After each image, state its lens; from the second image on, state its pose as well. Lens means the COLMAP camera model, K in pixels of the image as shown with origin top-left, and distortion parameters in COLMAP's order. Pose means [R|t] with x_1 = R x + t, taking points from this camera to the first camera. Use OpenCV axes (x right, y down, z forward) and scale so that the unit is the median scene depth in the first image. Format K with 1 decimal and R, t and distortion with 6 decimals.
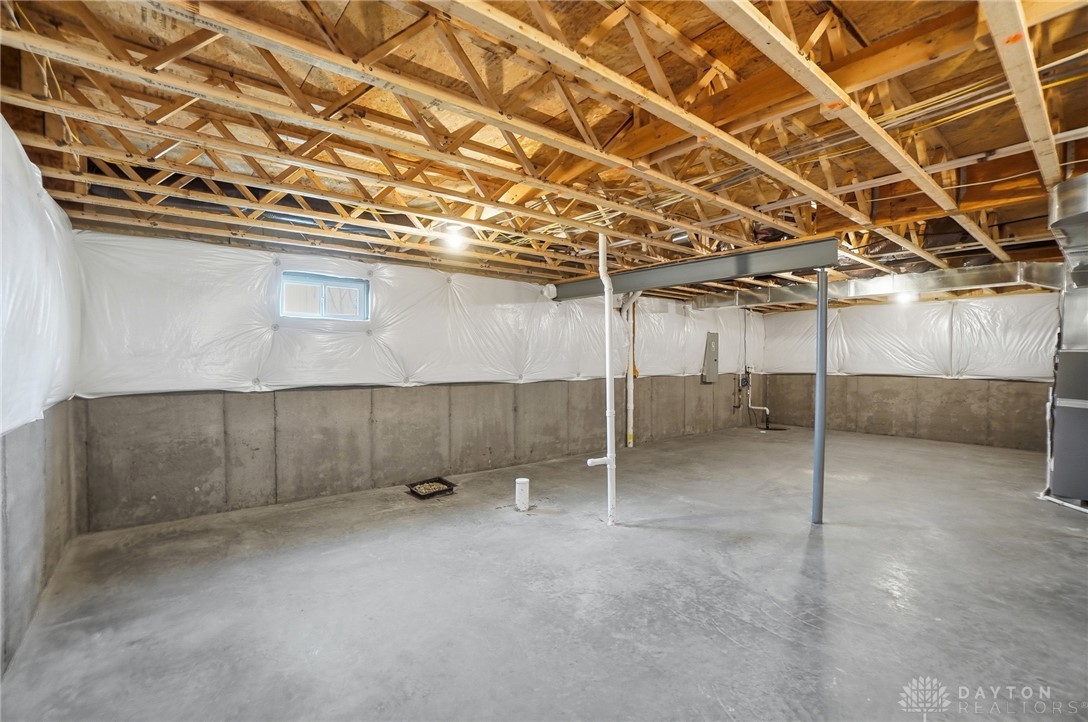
lens RADIAL K [[478.9, 0, 540.0], [0, 478.9, 360.1], [0, 0, 1]] dist [-0.045214, 0.000214]
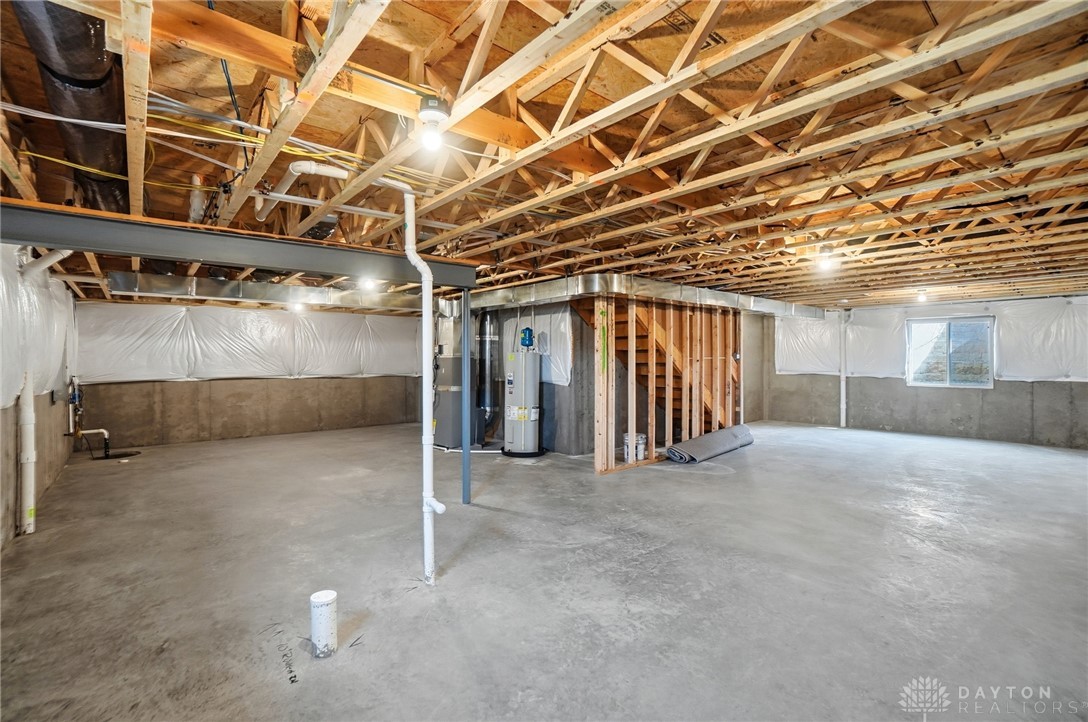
lens RADIAL K [[478.9, 0, 540.0], [0, 478.9, 360.1], [0, 0, 1]] dist [-0.045214, 0.000214]
pose [[0.008823, -0.008663, 0.999924, -0.695827], [0.008772, 0.999925, 0.008586, -0.024811], [-0.999923, 0.008695, 0.008898, 0.924315]]
